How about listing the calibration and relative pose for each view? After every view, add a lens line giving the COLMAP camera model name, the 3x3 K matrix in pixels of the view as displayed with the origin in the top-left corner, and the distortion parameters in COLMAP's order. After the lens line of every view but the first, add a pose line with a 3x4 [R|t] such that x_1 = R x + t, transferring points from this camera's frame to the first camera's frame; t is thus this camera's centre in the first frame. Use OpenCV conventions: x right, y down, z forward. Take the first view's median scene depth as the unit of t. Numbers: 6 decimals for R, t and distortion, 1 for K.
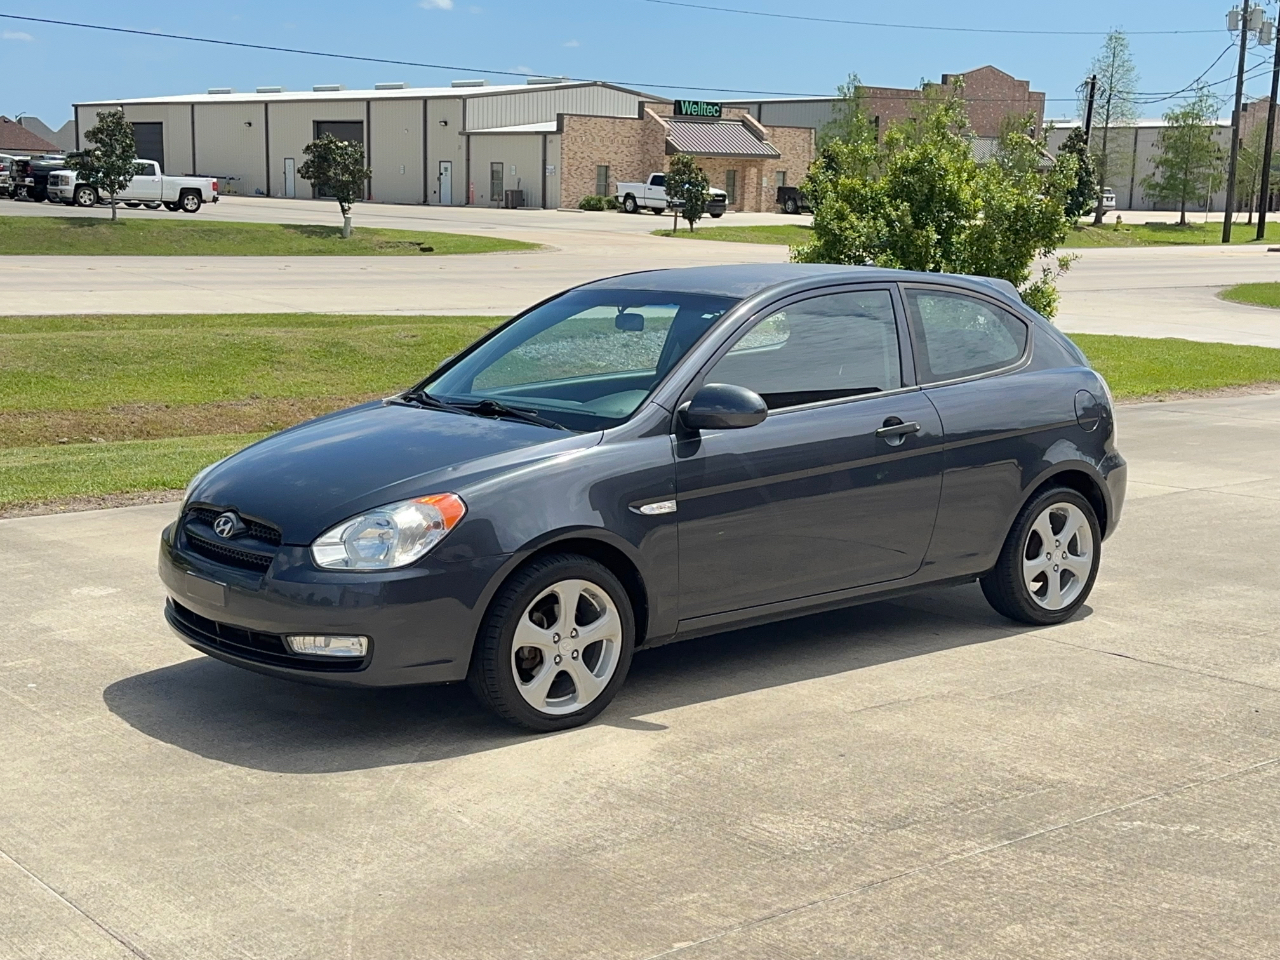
lens RADIAL K [[1752.9, 0, 623.8], [0, 1752.9, 474.3], [0, 0, 1]] dist [0.182831, -0.306988]
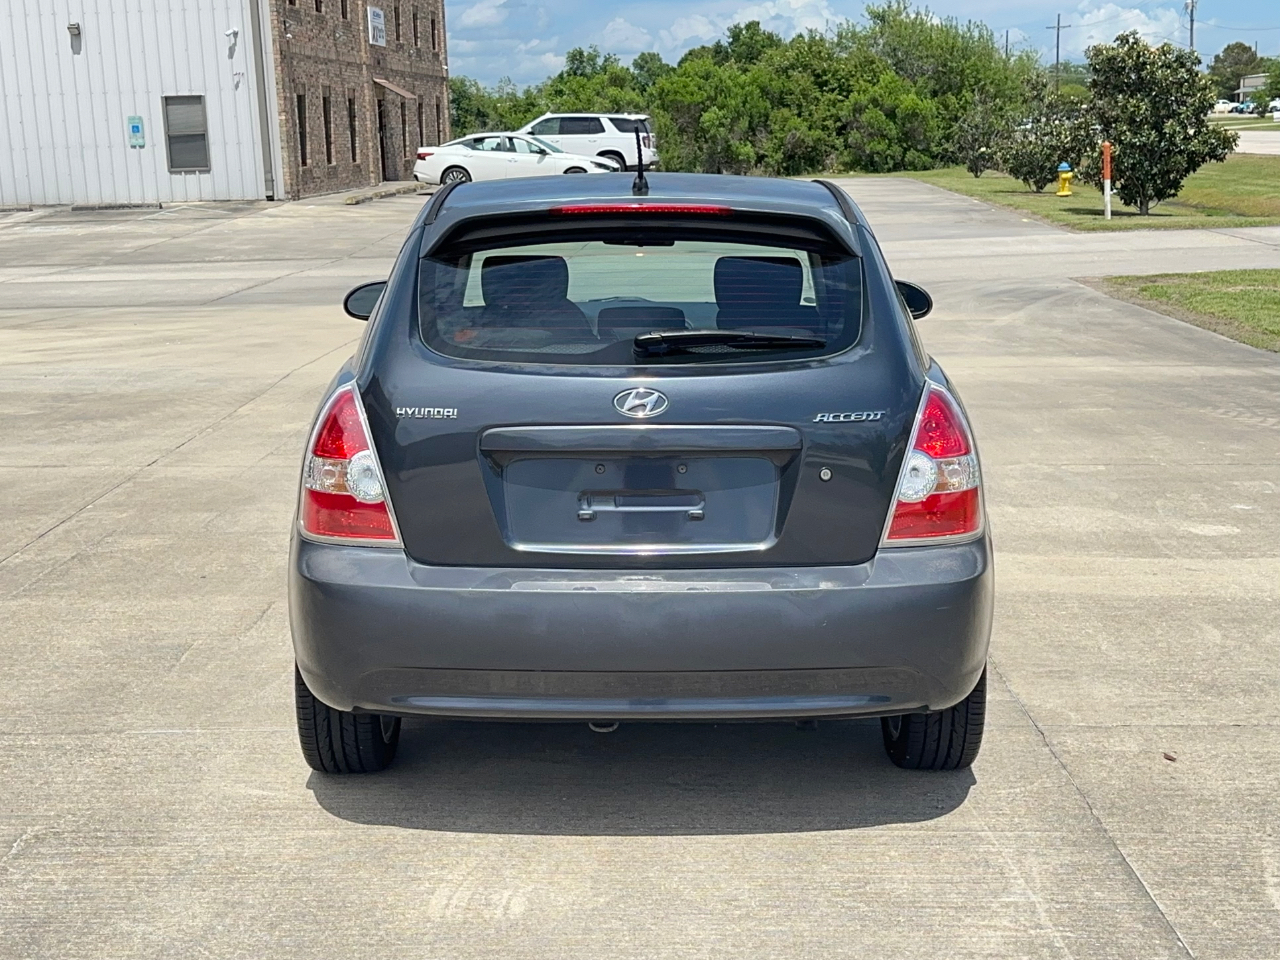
lens RADIAL K [[1837.3, 0, 638.0], [0, 1837.3, 479.7], [0, 0, 1]] dist [0.202468, -0.459527]
pose [[-0.625064, 0.144712, -0.767042, 0.707197], [-0.103366, 0.958665, 0.265097, -0.209042], [0.773699, 0.244989, -0.584269, 1.548675]]
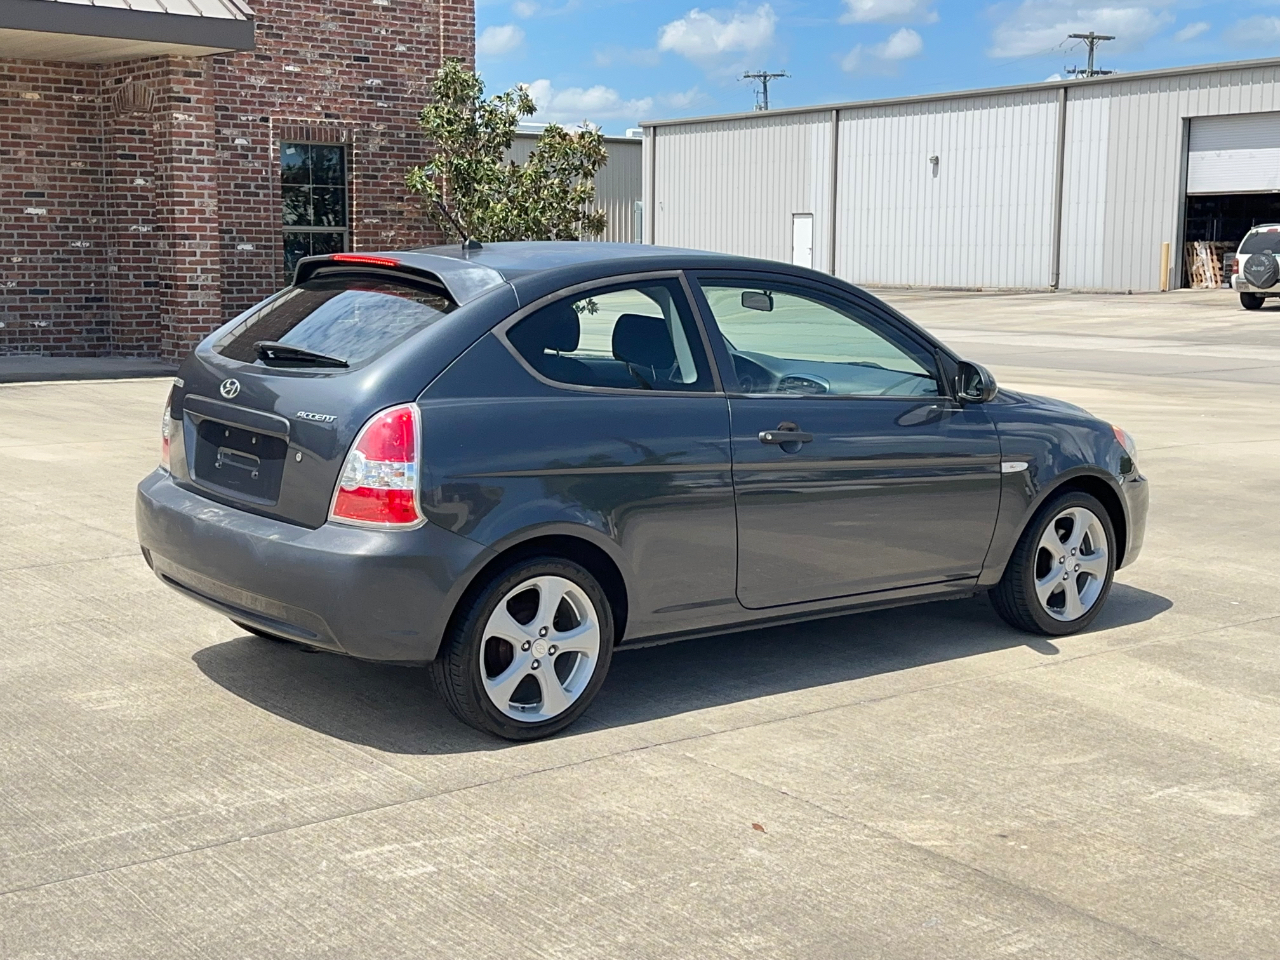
lens RADIAL K [[1755.3, 0, 640.0], [0, 1755.3, 480.0], [0, 0, 1]] dist [0.199650, -0.432143]
pose [[-0.999581, -0.027757, -0.008252, 0.074643], [-0.028958, 0.957383, 0.287365, -0.273345], [-0.000076, 0.287484, -0.957785, 1.979828]]
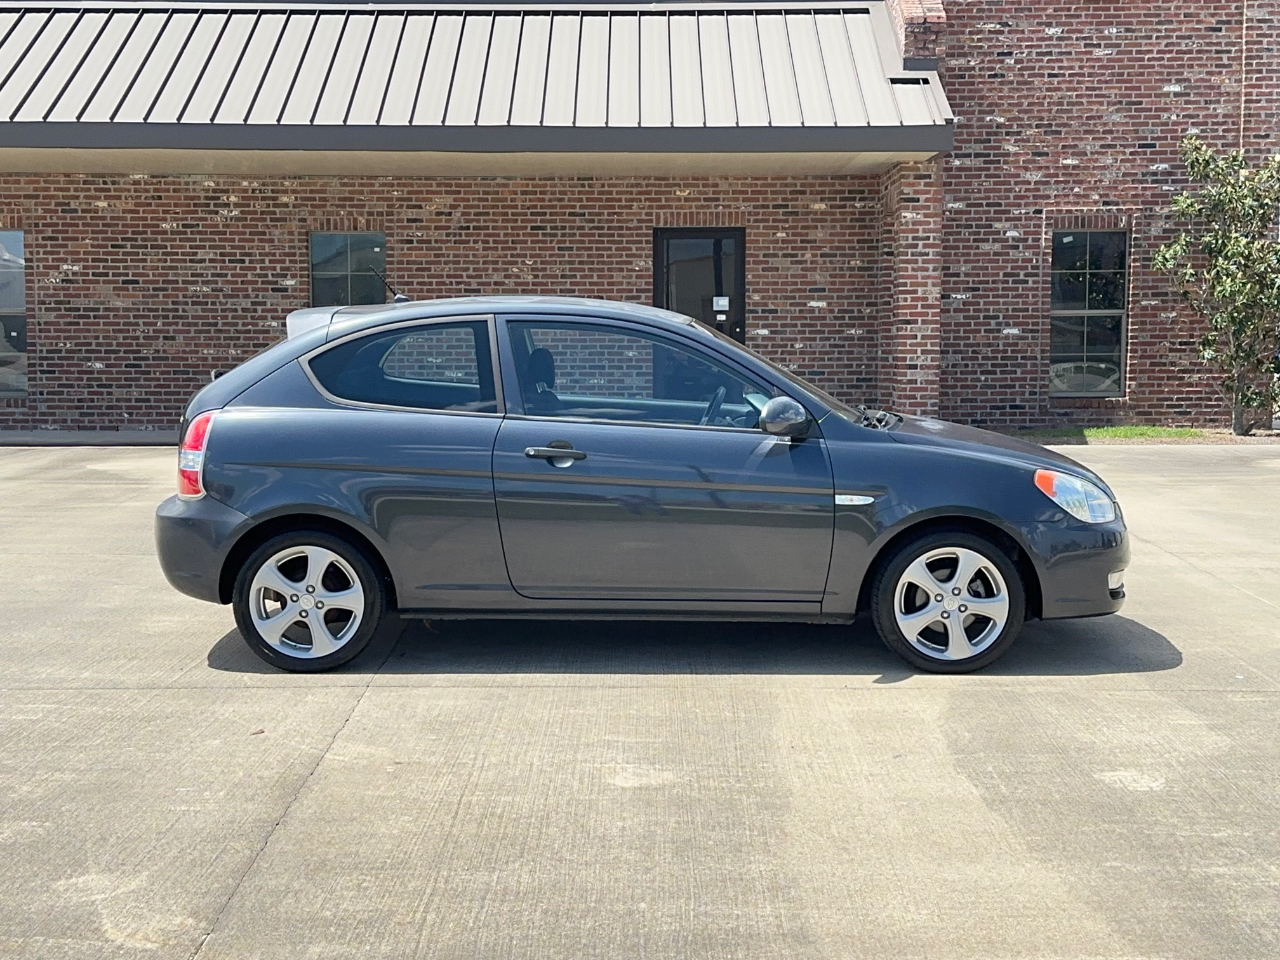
lens RADIAL K [[1755.3, 0, 640.0], [0, 1755.3, 480.0], [0, 0, 1]] dist [0.199650, -0.432143]
pose [[-0.781743, -0.066603, 0.620034, -0.666935], [0.085074, 0.973593, 0.211845, -0.244689], [-0.617771, 0.218357, -0.755433, 1.891036]]
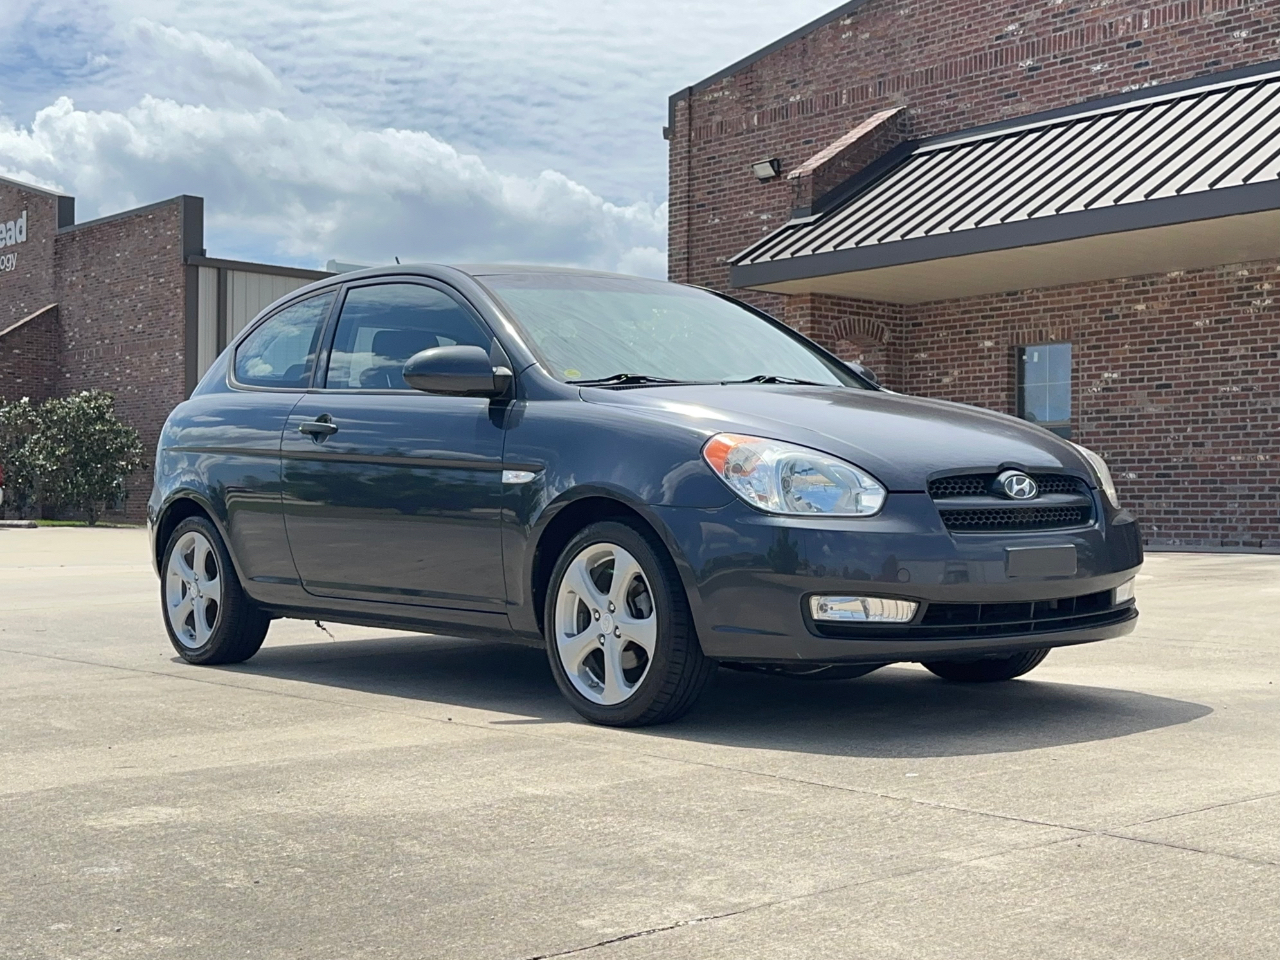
lens RADIAL K [[1755.3, 0, 640.0], [0, 1755.3, 480.0], [0, 0, 1]] dist [0.199650, -0.432143]
pose [[-0.022798, 0.001611, 0.999739, -0.893710], [0.151941, 0.988388, 0.001873, -0.001206], [-0.988127, 0.151944, -0.022778, 1.019769]]
